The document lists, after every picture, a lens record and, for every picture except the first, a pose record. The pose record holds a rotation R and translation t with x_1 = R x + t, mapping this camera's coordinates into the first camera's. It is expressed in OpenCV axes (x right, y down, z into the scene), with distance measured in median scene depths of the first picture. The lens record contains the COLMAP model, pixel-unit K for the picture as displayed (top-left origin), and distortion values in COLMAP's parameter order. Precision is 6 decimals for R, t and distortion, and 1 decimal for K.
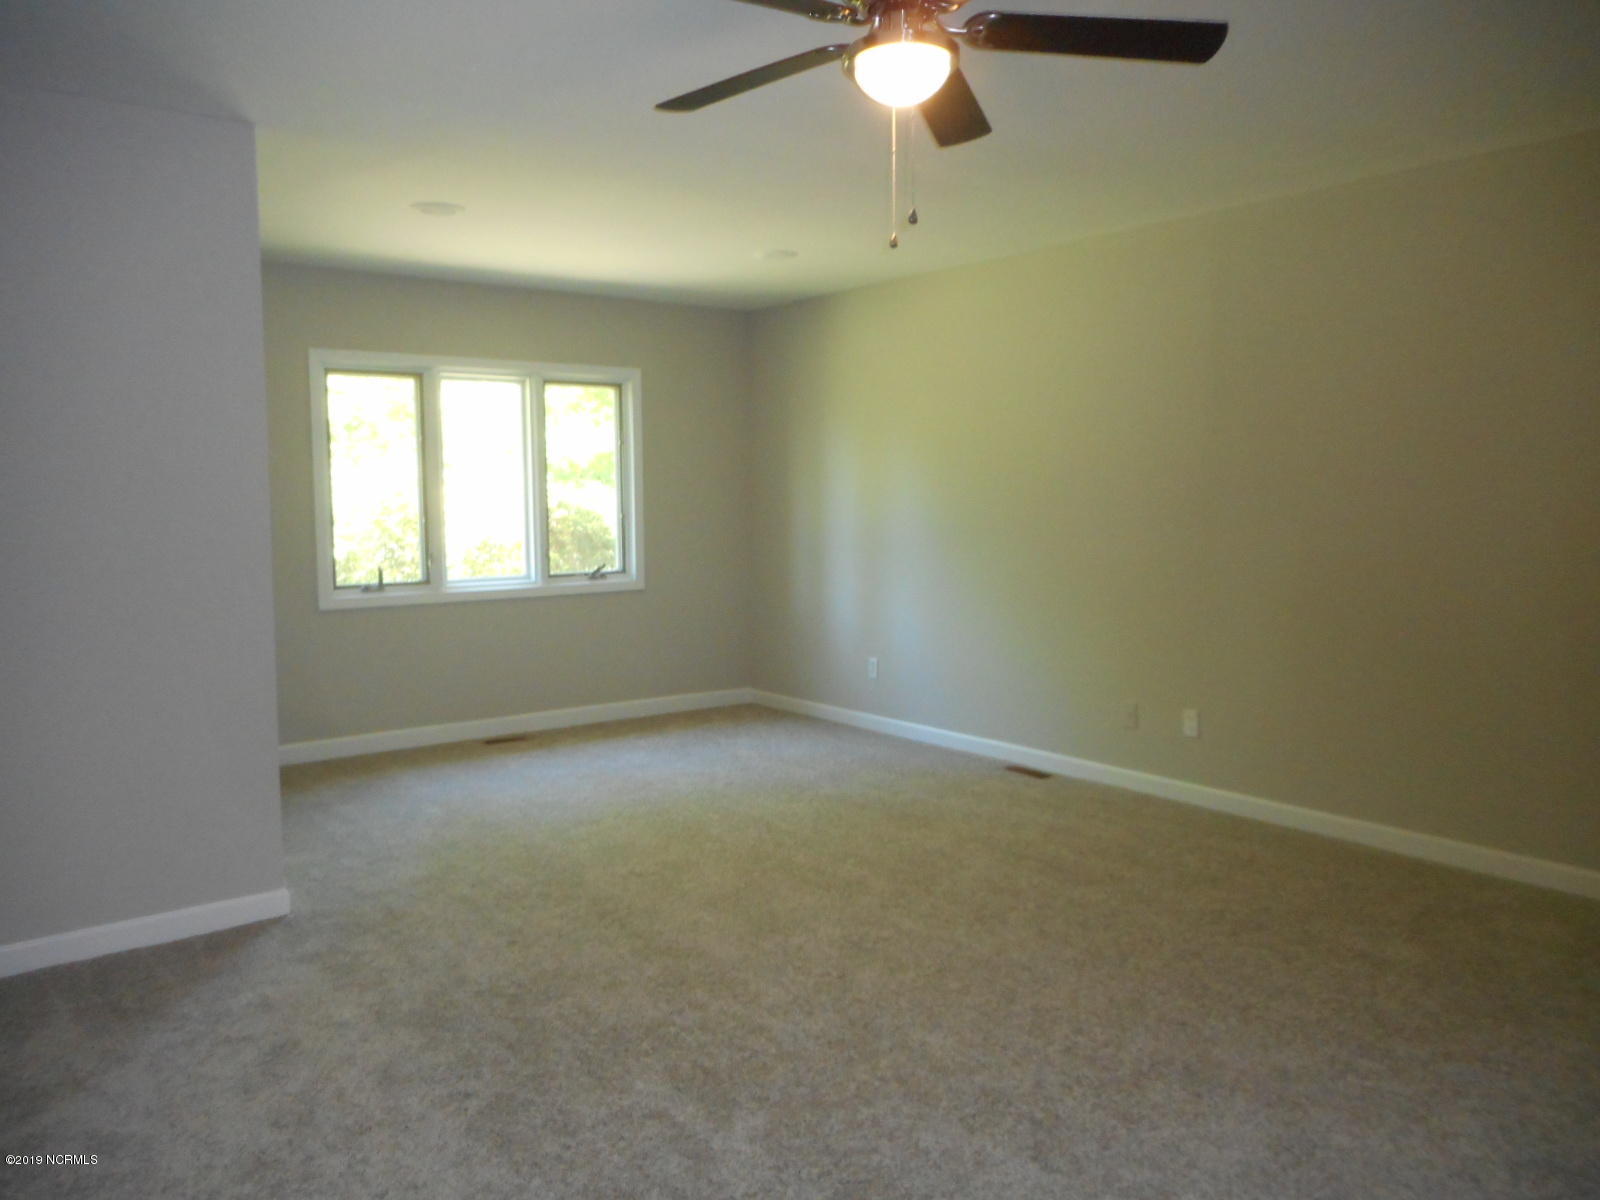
lens RADIAL K [[1214.0, 0, 799.0], [0, 1214.0, 593.9], [0, 0, 1]] dist [0.010514, 0.009678]
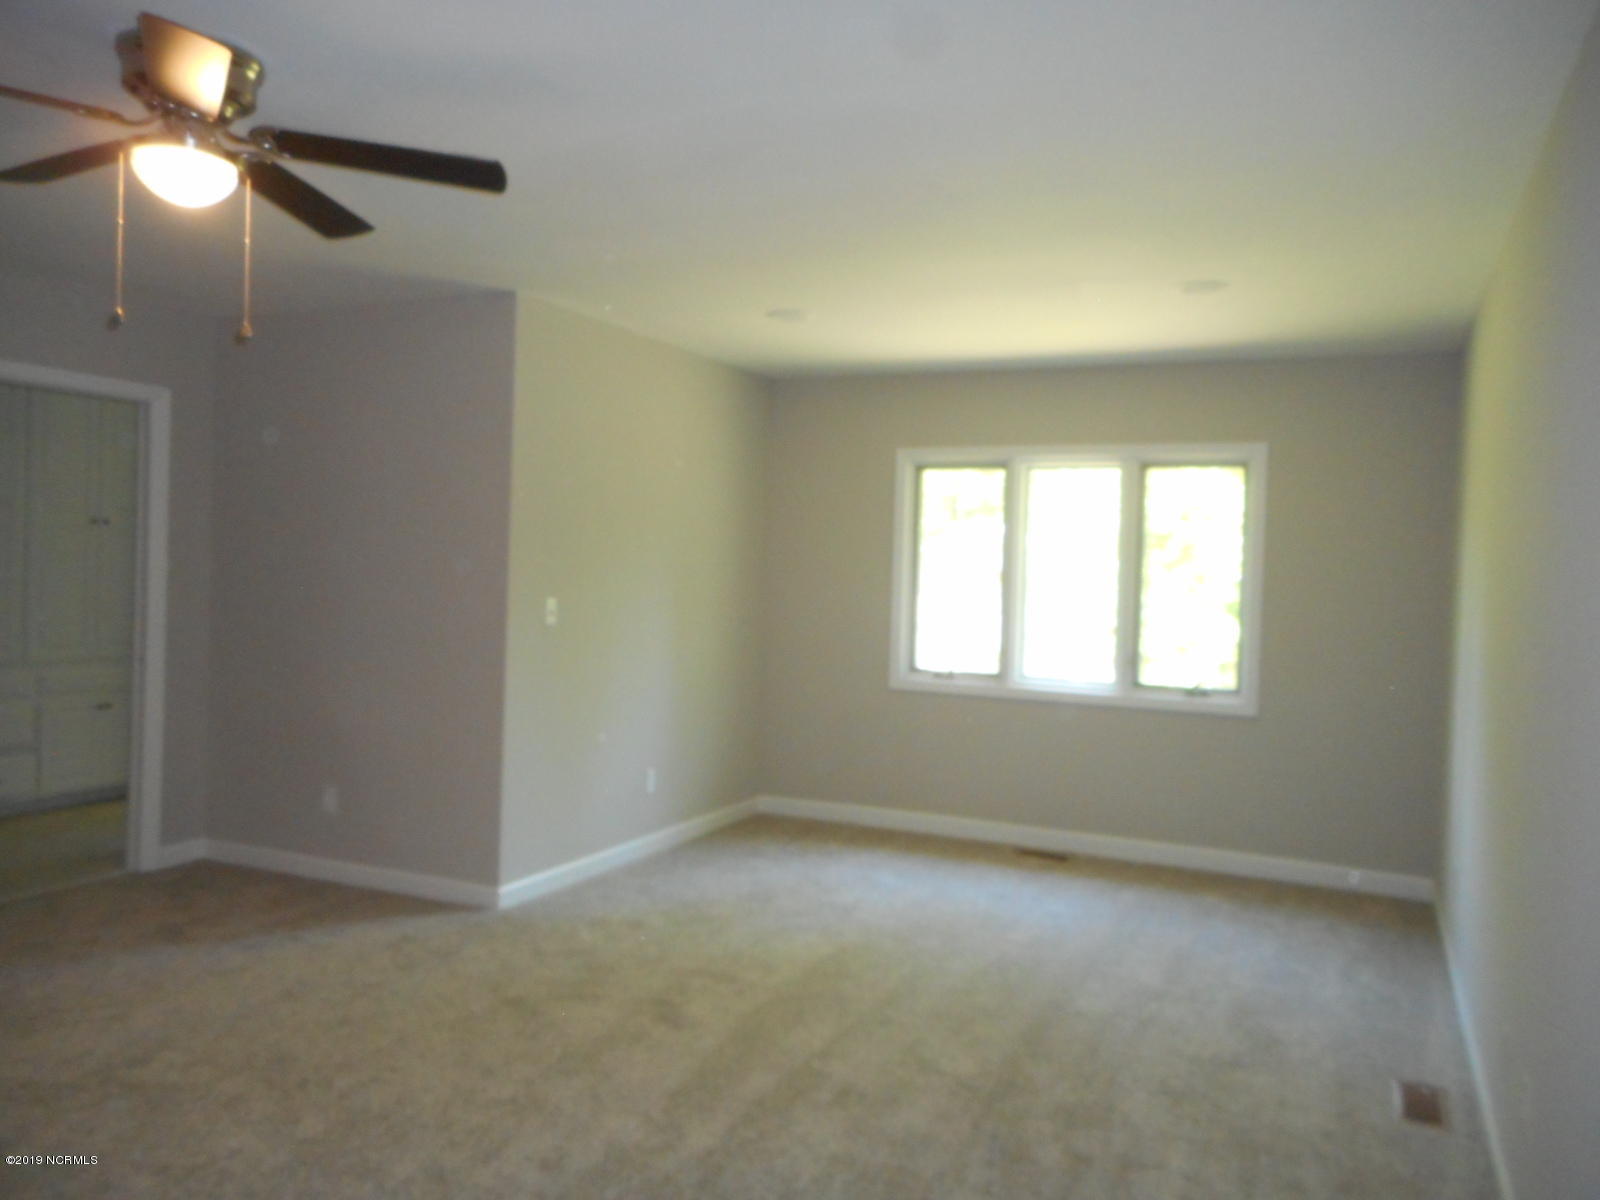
lens RADIAL K [[1228.4, 0, 813.9], [0, 1228.4, 596.3], [0, 0, 1]] dist [0.031327, 0.003334]
pose [[0.461268, 0.038535, -0.886424, 0.489490], [-0.113699, 0.993387, -0.015981, -0.039003], [0.879946, 0.108157, 0.462599, 0.389154]]
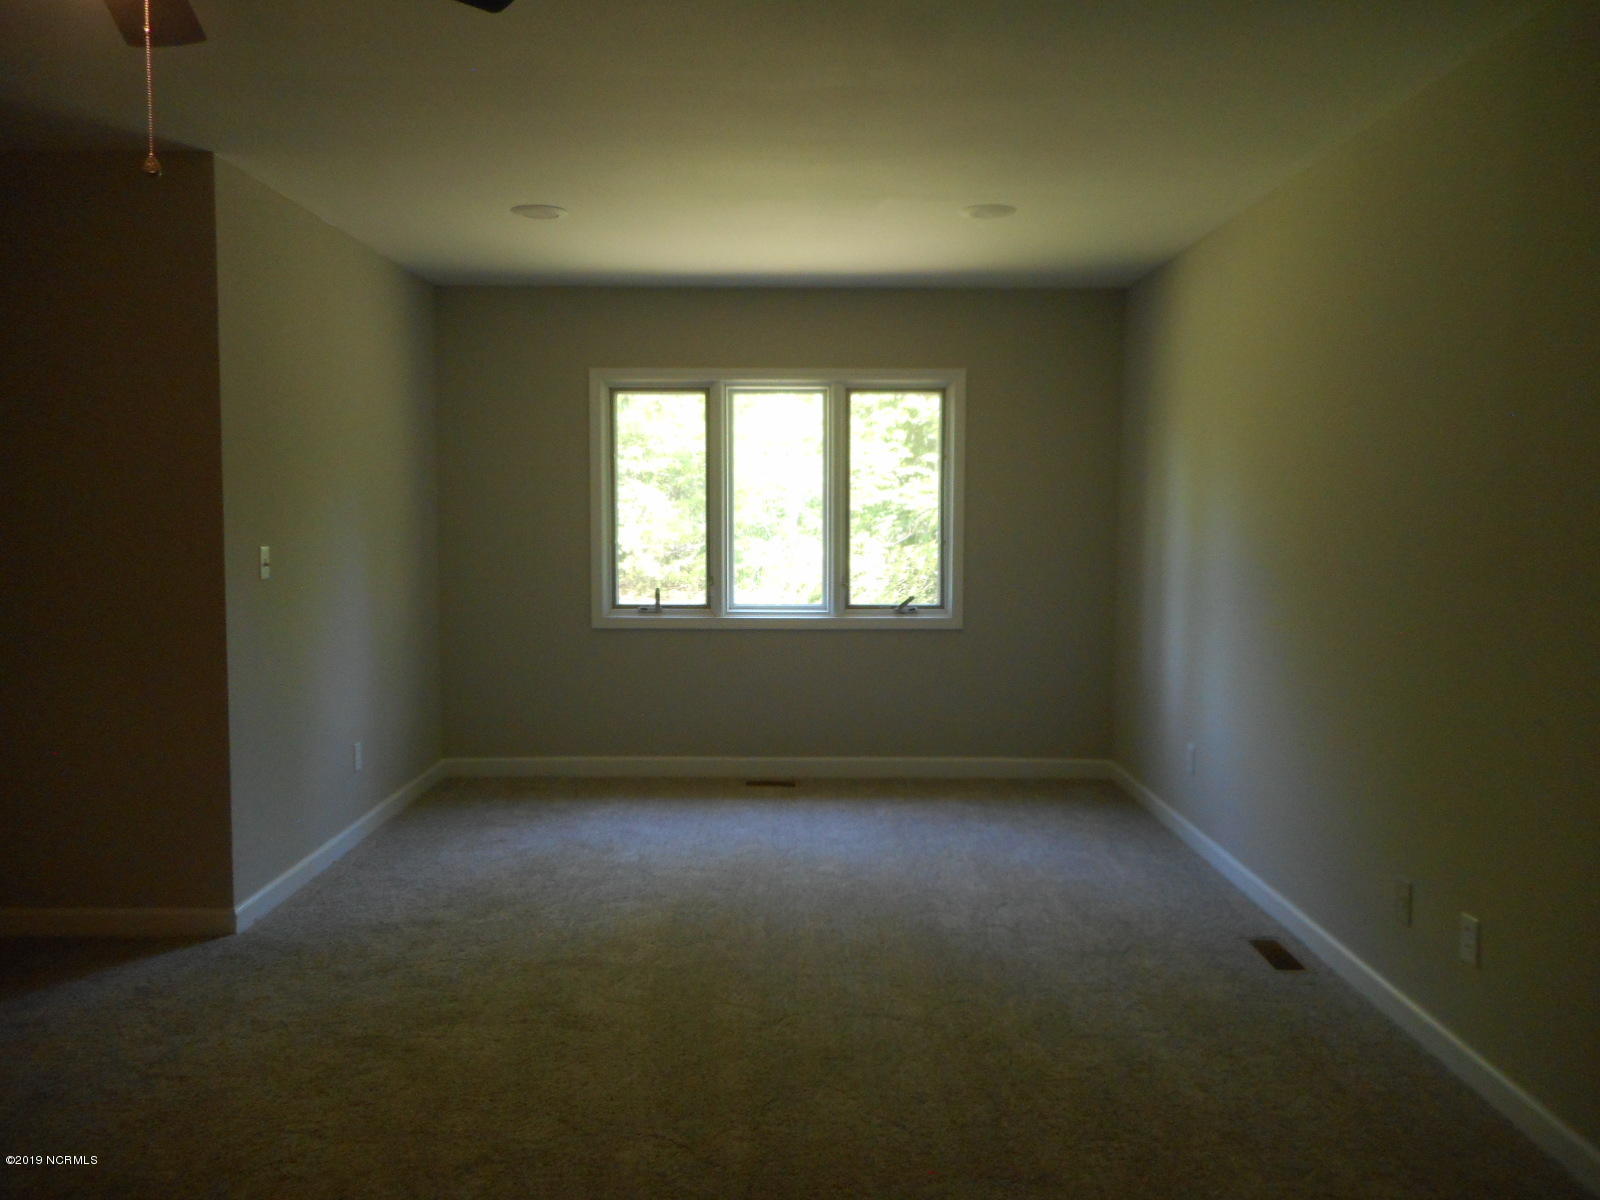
lens RADIAL K [[1214.0, 0, 799.0], [0, 1214.0, 593.9], [0, 0, 1]] dist [0.010514, 0.009678]
pose [[0.791663, 0.048146, -0.609058, 0.320896], [-0.059525, 0.998226, 0.001538, -0.024484], [0.608052, 0.035036, 0.793124, 0.277019]]
